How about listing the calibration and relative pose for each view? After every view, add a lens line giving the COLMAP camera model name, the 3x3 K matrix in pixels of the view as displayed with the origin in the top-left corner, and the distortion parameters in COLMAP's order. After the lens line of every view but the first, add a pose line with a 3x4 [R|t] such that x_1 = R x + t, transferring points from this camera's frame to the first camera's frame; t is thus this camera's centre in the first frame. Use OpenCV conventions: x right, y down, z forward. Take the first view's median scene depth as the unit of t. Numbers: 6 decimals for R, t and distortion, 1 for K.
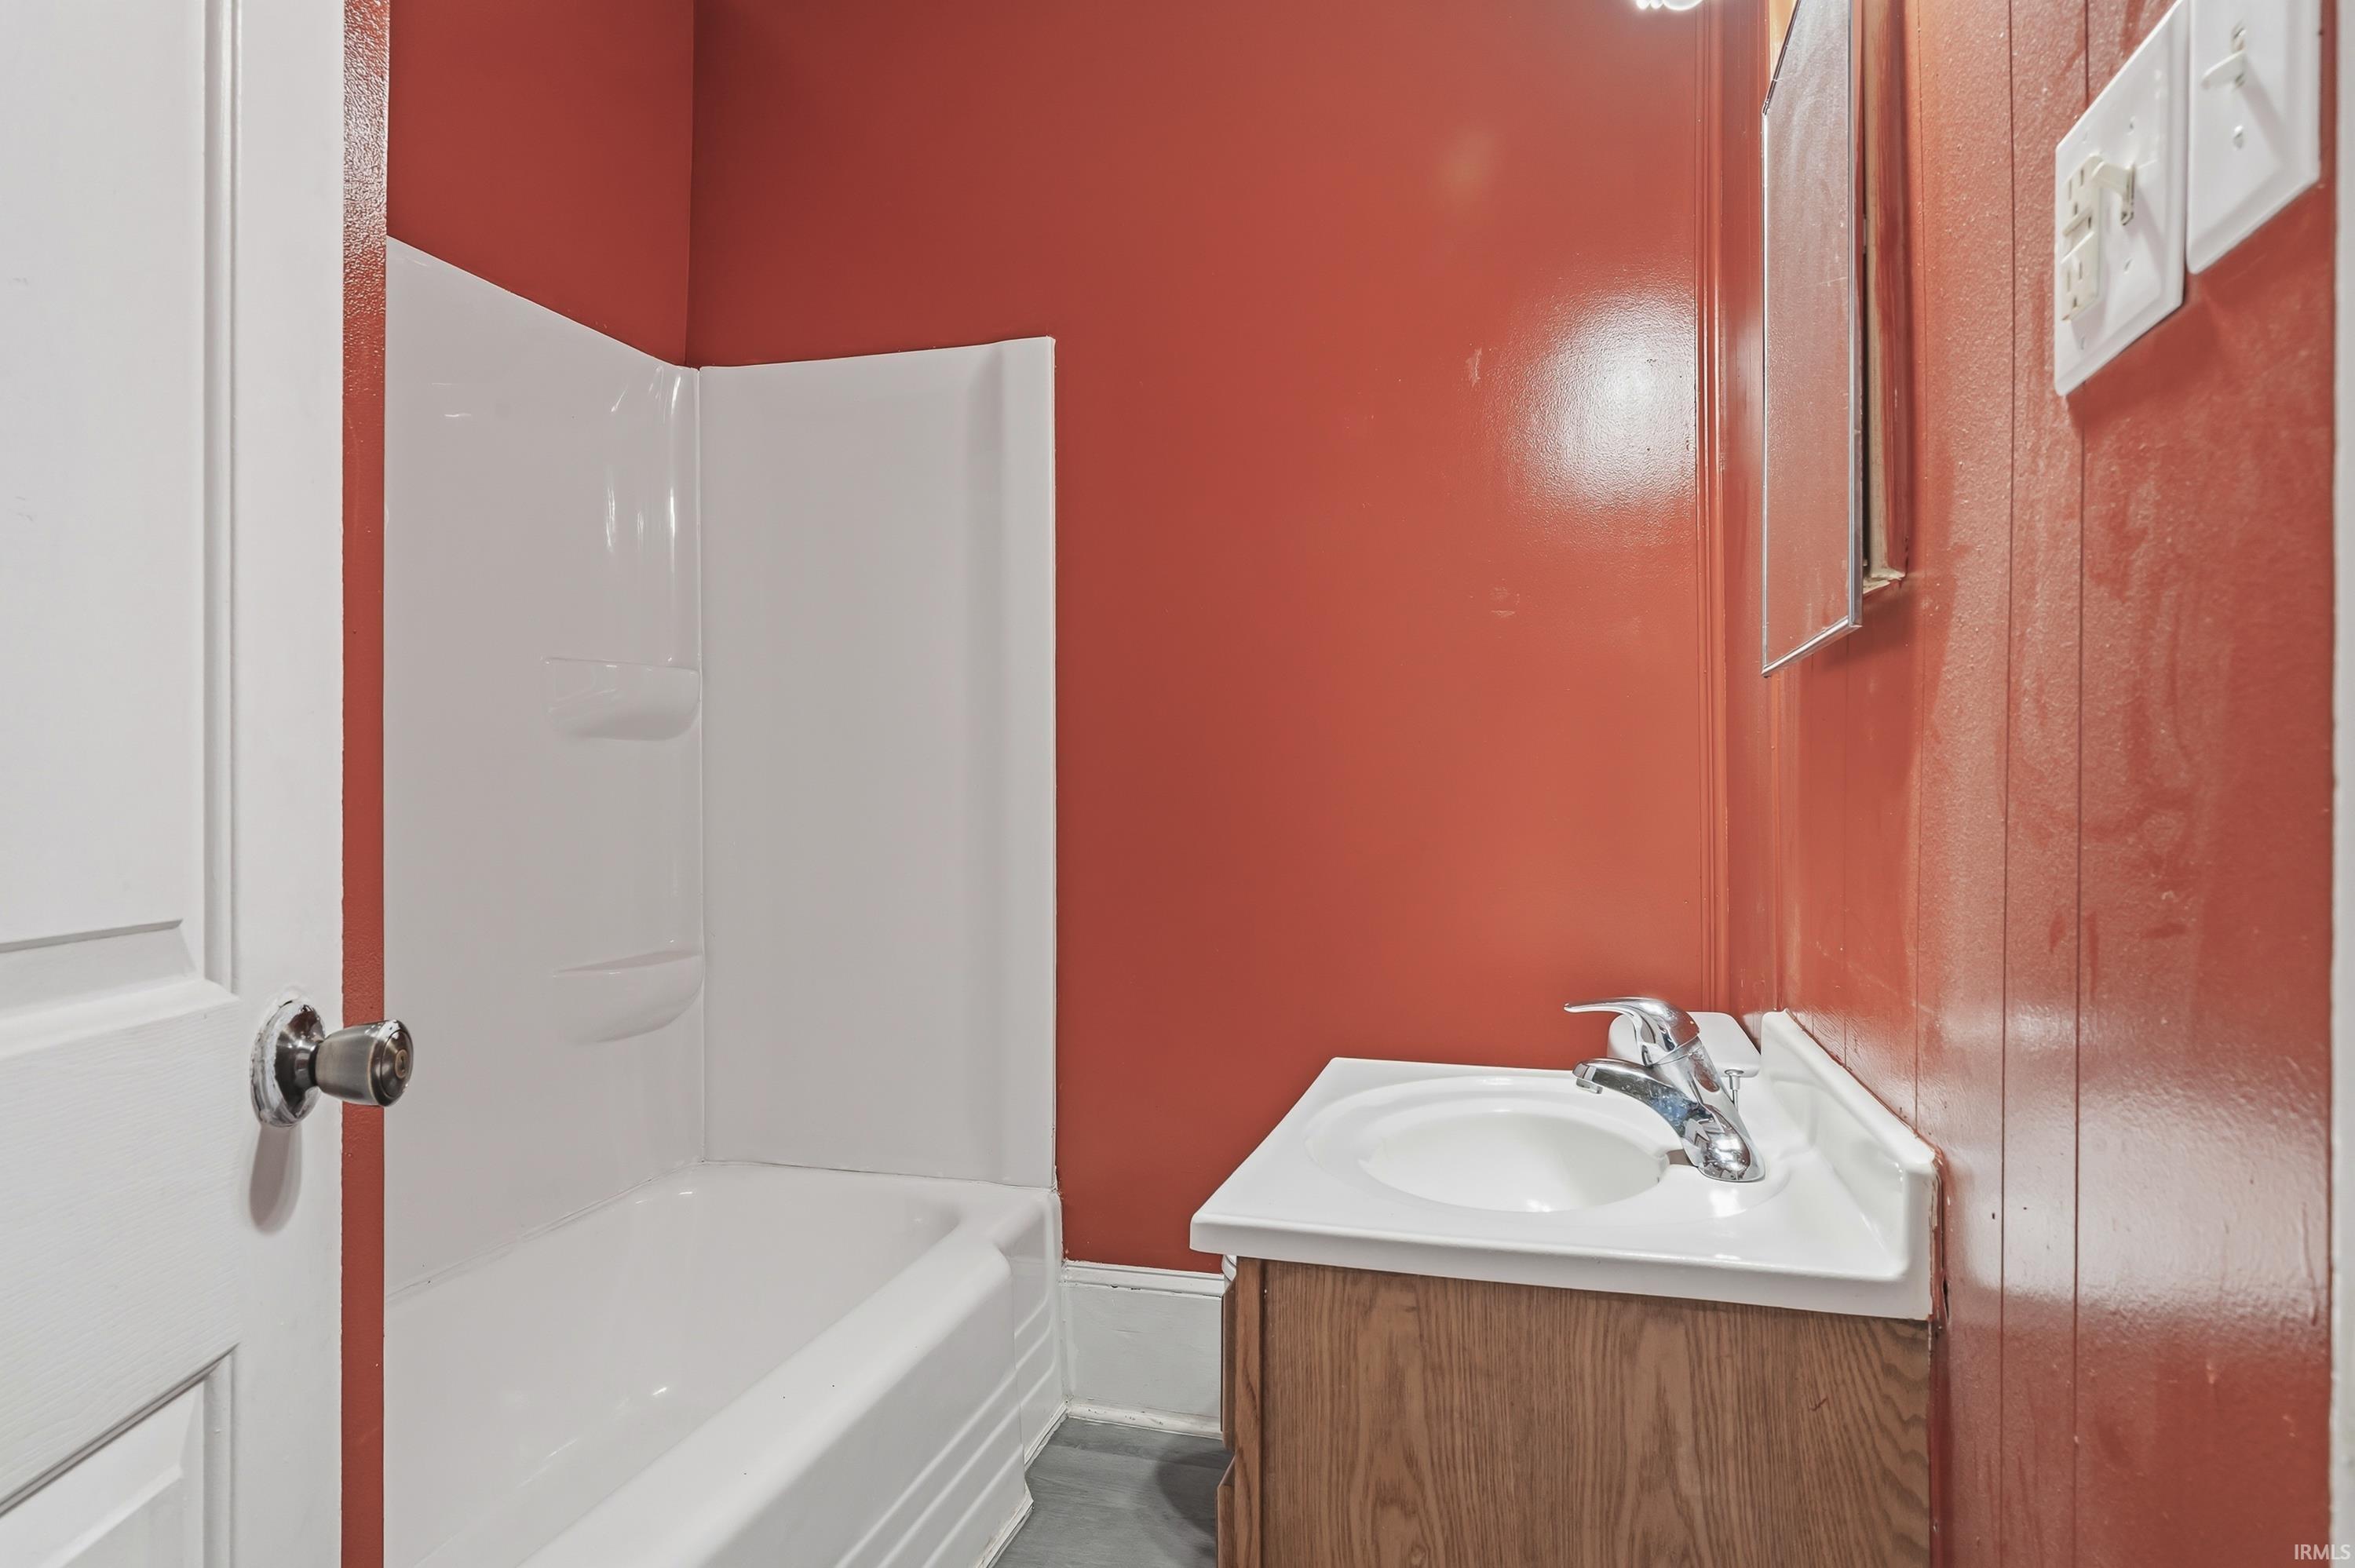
lens RADIAL K [[1209.3, 0, 1170.7], [0, 1209.3, 786.1], [0, 0, 1]] dist [-0.002633, 0.000318]
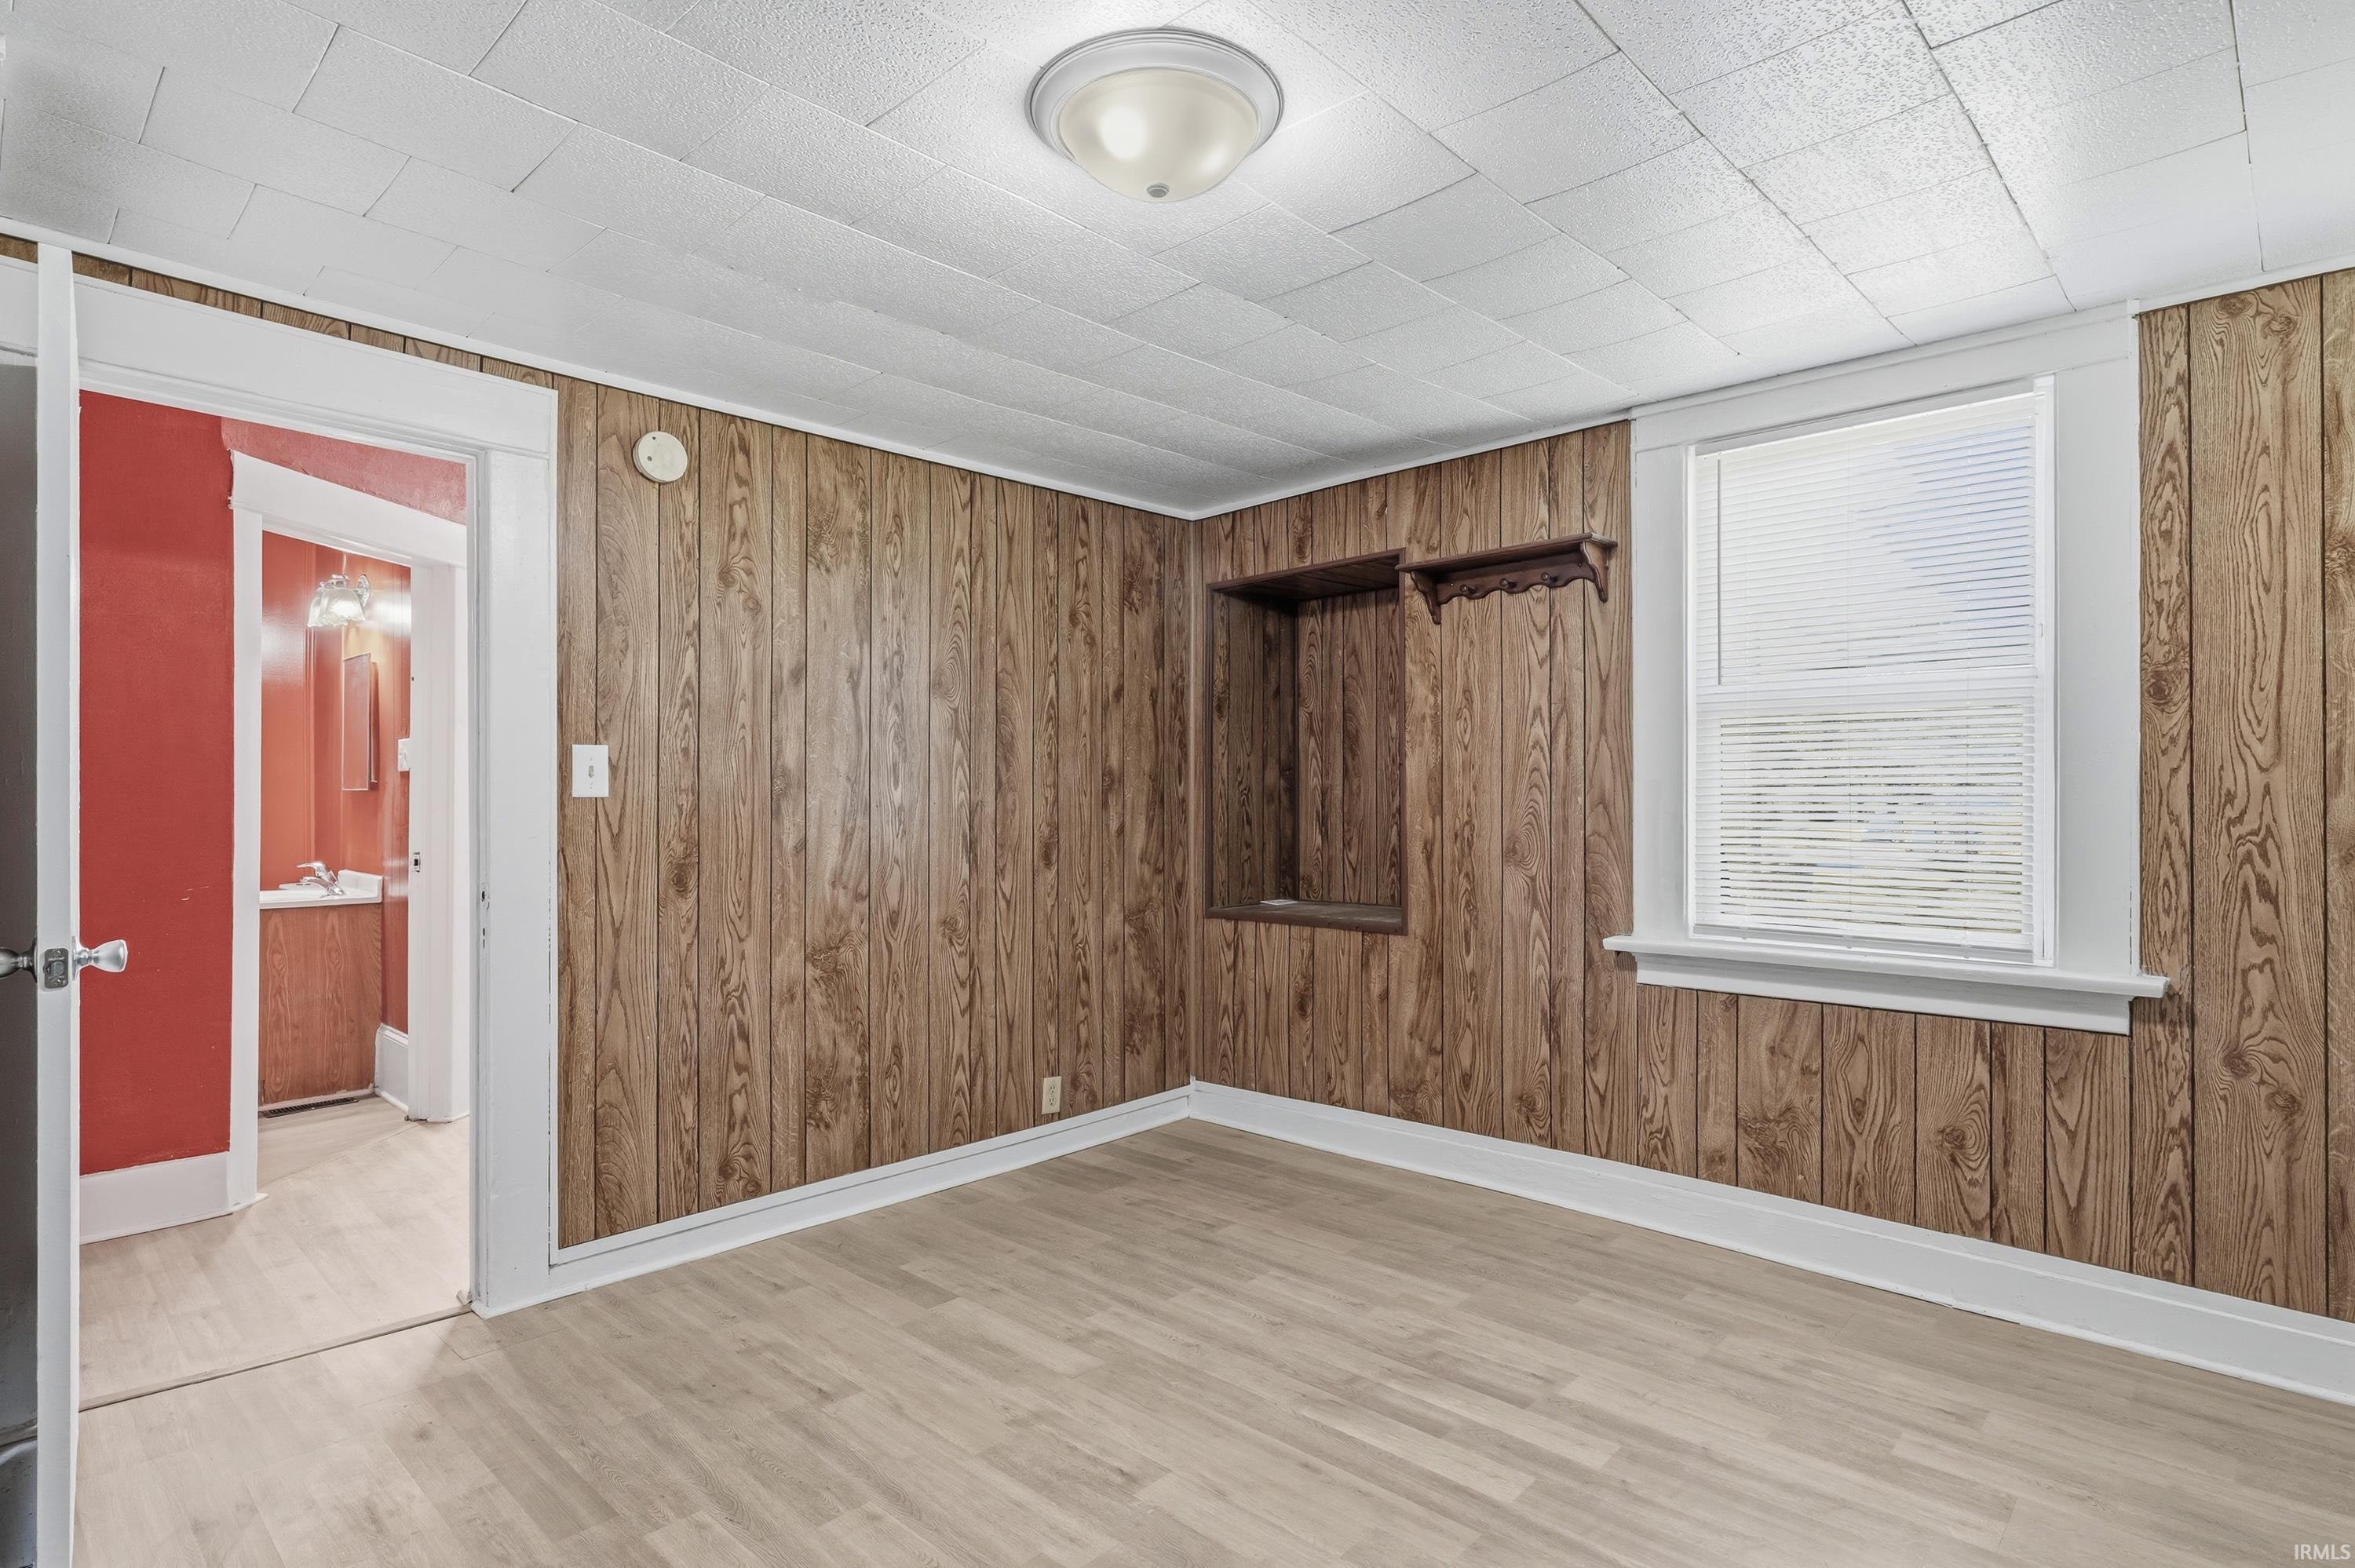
lens RADIAL K [[1209.3, 0, 1170.7], [0, 1209.3, 786.1], [0, 0, 1]] dist [-0.002633, 0.000318]
pose [[0.445048, 0.003943, 0.895498, -2.886016], [-0.001611, 0.999992, -0.003602, -0.115861], [-0.895505, 0.000160, 0.445051, -4.978828]]
